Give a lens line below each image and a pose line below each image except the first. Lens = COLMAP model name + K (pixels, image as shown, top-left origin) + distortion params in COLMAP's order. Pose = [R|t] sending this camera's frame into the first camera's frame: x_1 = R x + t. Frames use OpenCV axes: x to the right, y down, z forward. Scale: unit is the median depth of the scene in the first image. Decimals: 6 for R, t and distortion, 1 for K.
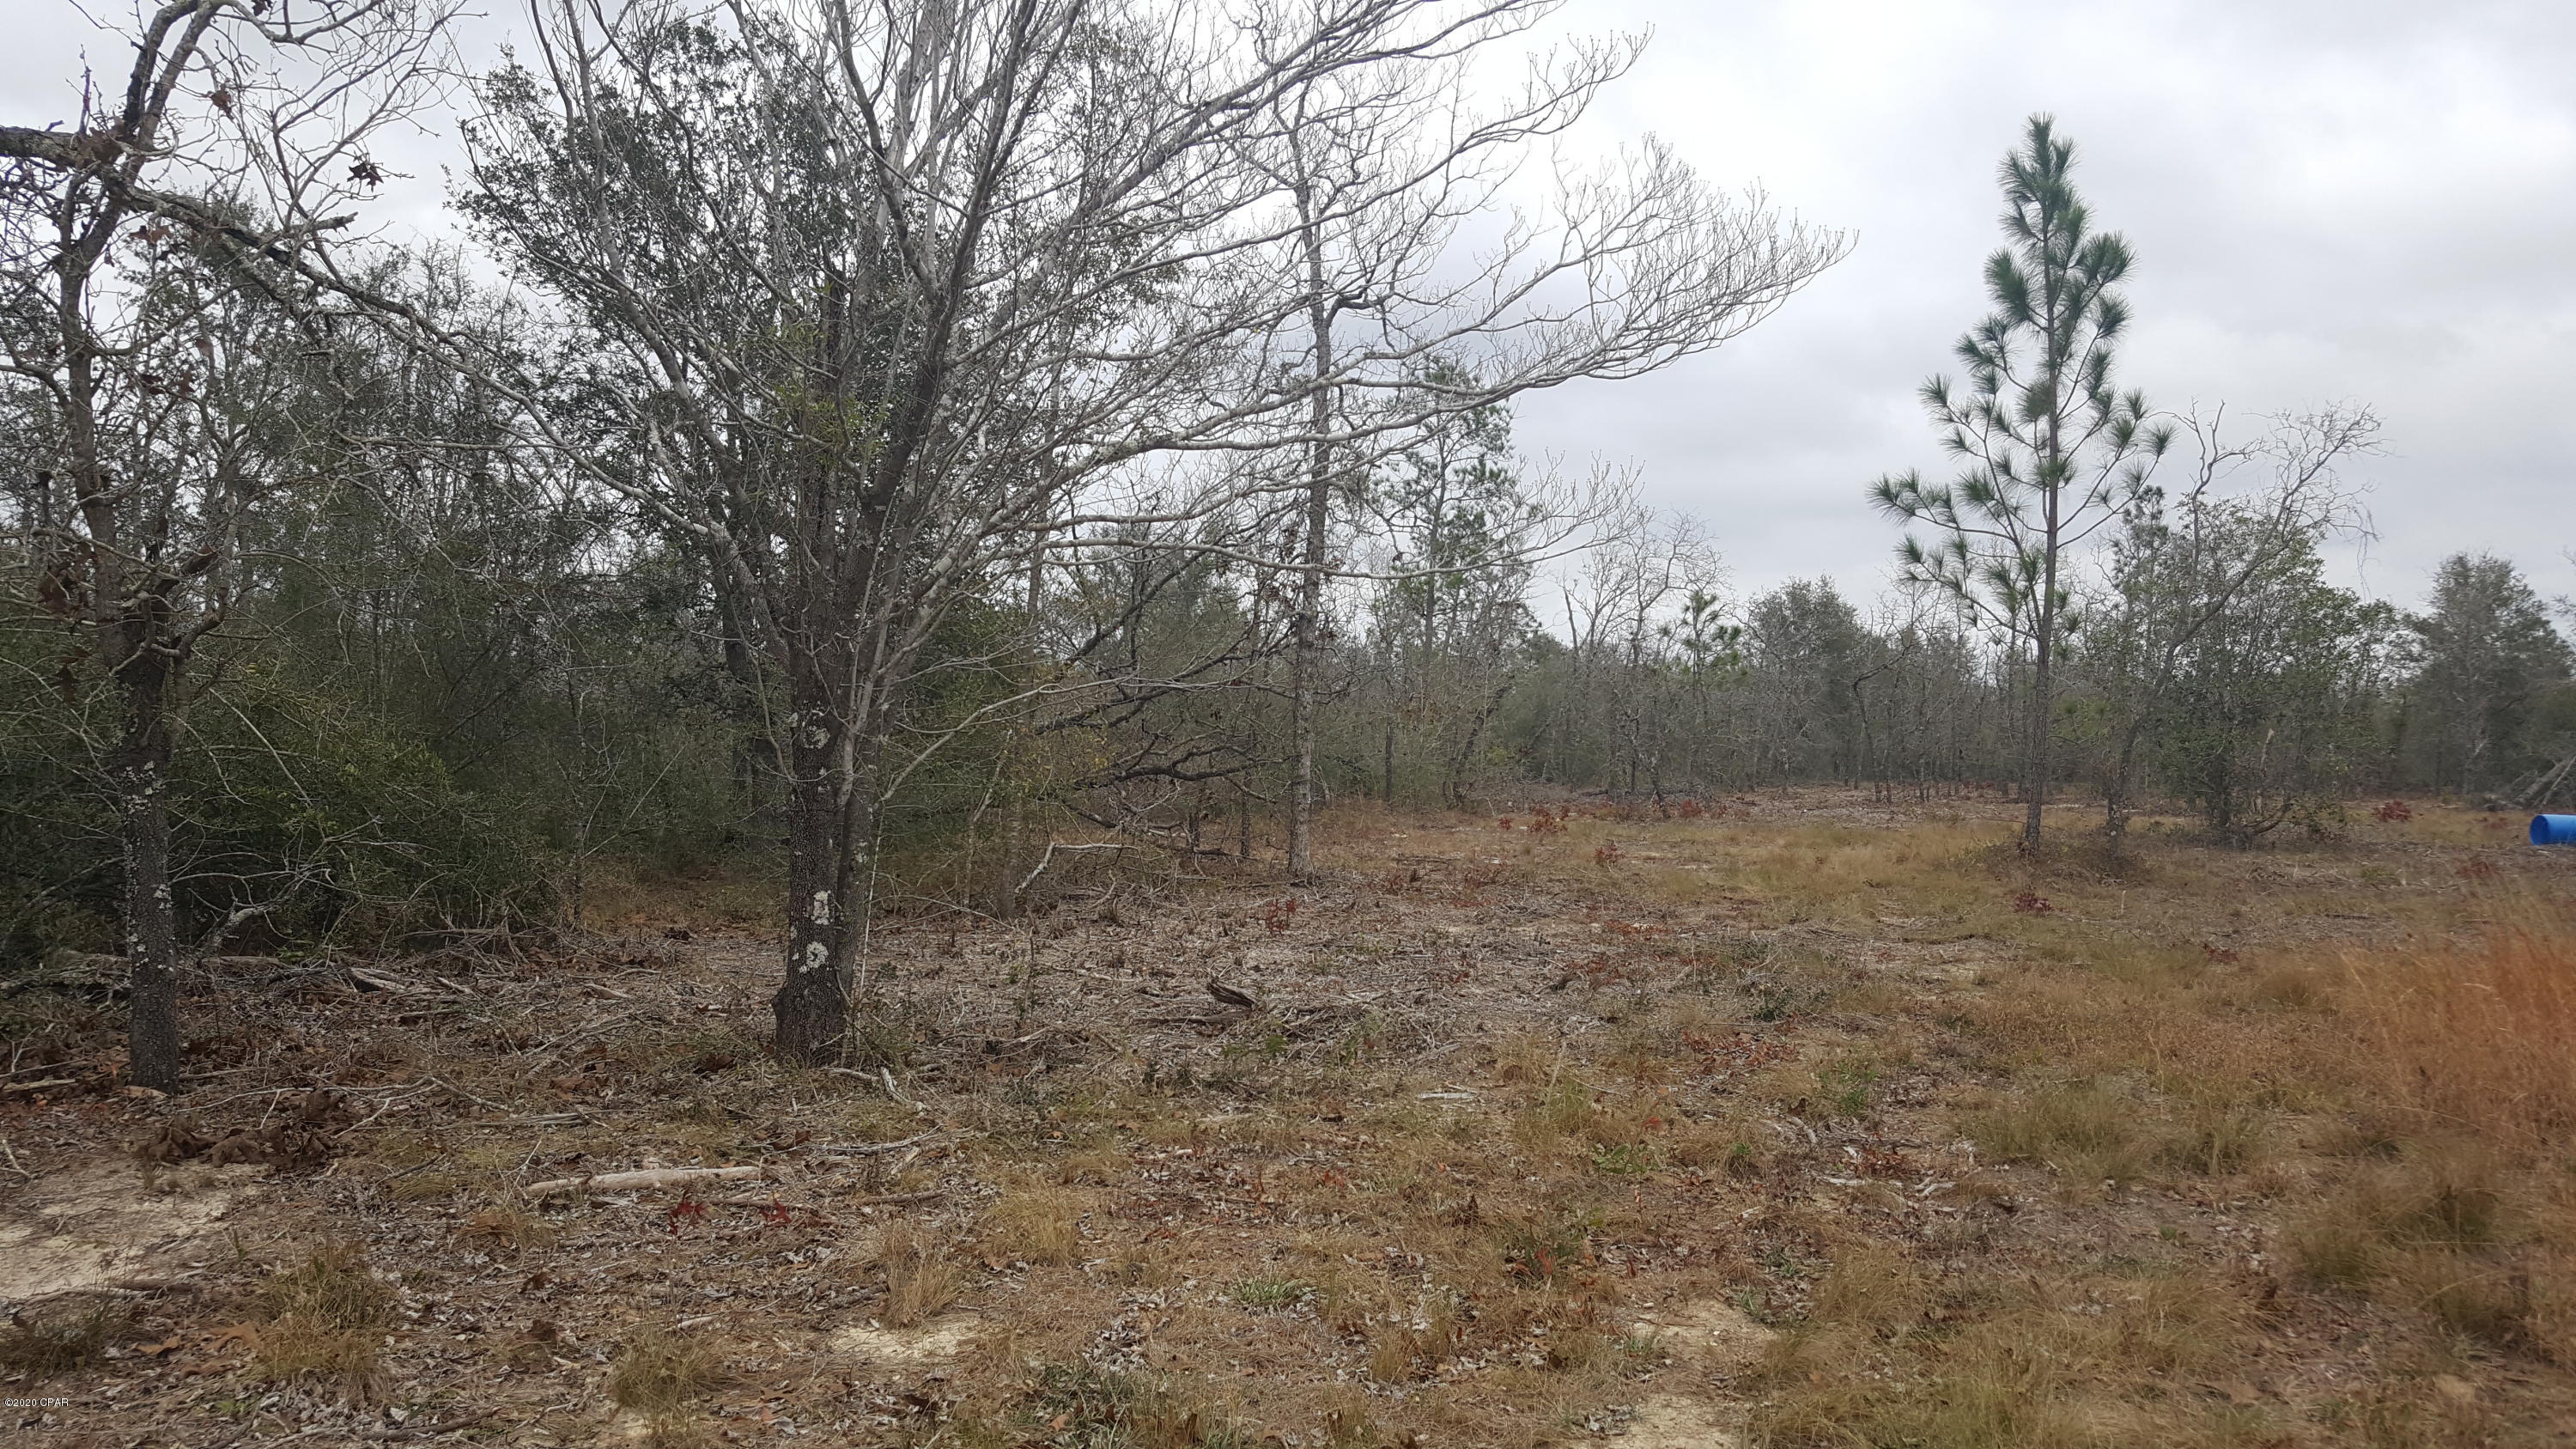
lens RADIAL K [[2211.5, 0, 1289.9], [0, 2211.5, 782.3], [0, 0, 1]] dist [0.201287, -0.249566]
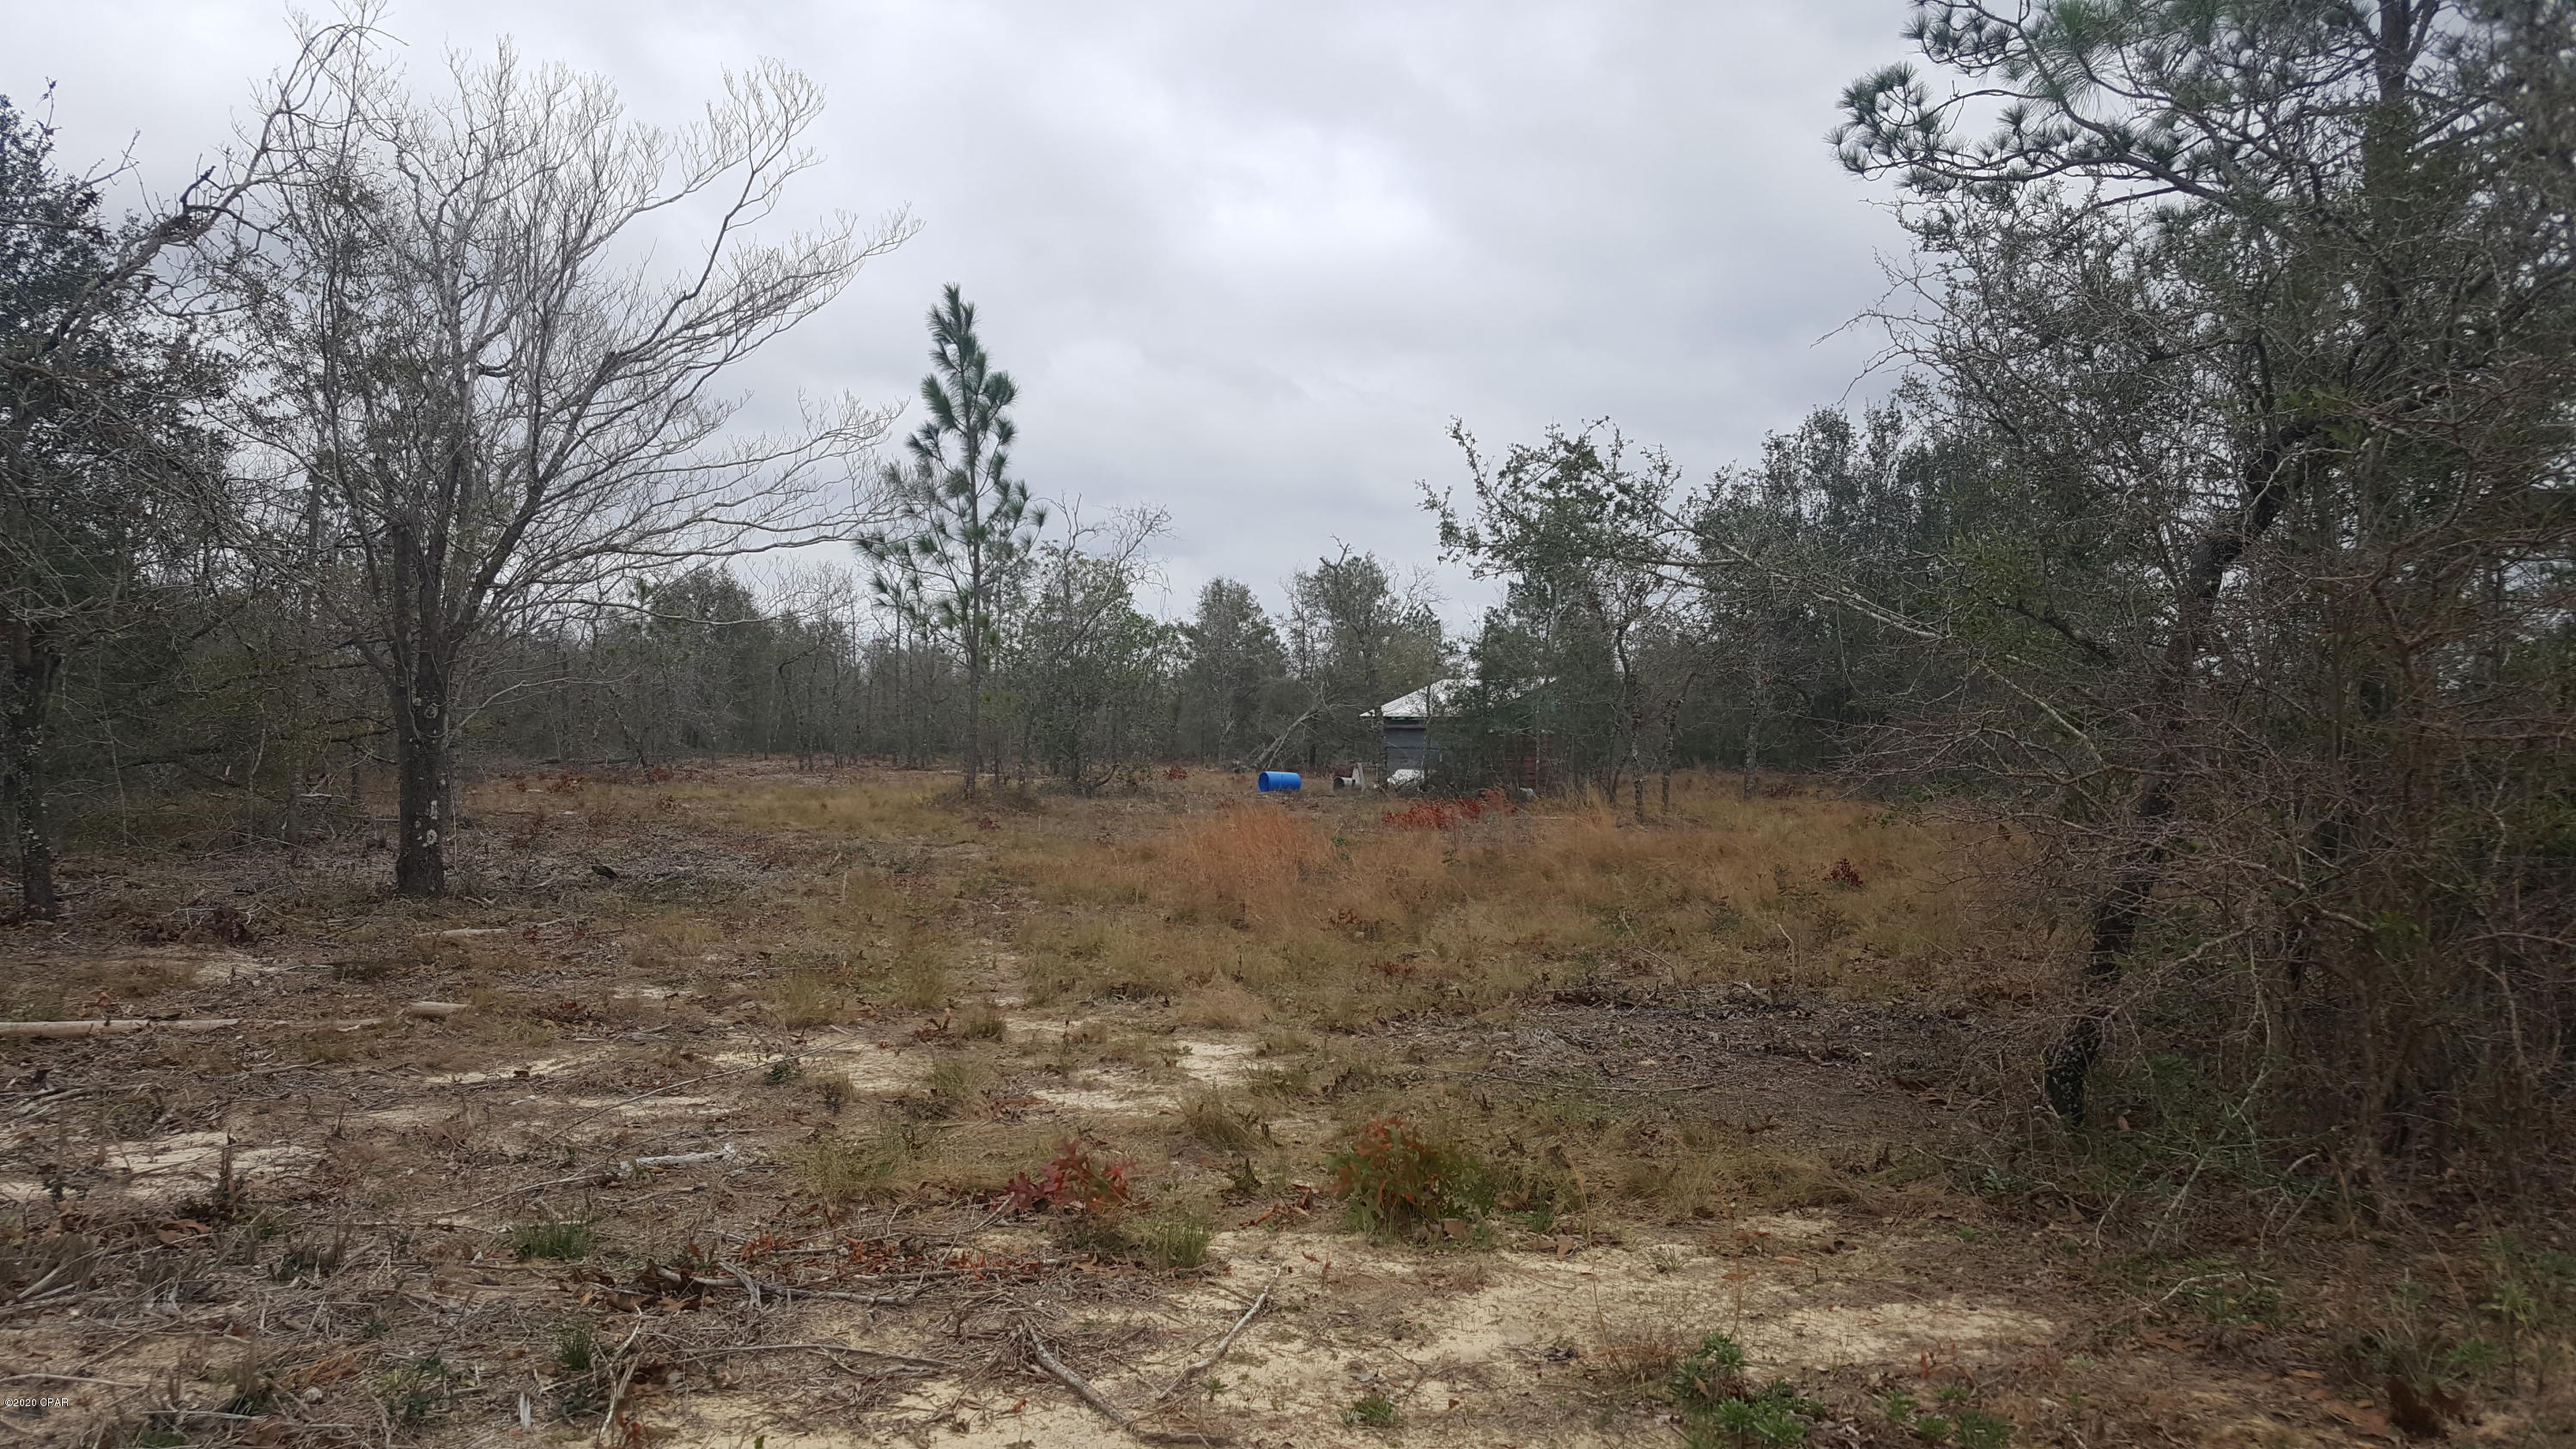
lens RADIAL K [[2032.5, 0, 1286.5], [0, 2032.5, 760.3], [0, 0, 1]] dist [0.151646, -0.222963]
pose [[0.874532, -0.014510, 0.484751, -0.121976], [0.014650, 0.999887, 0.003500, 0.006656], [-0.484747, 0.004041, 0.874645, -0.240241]]
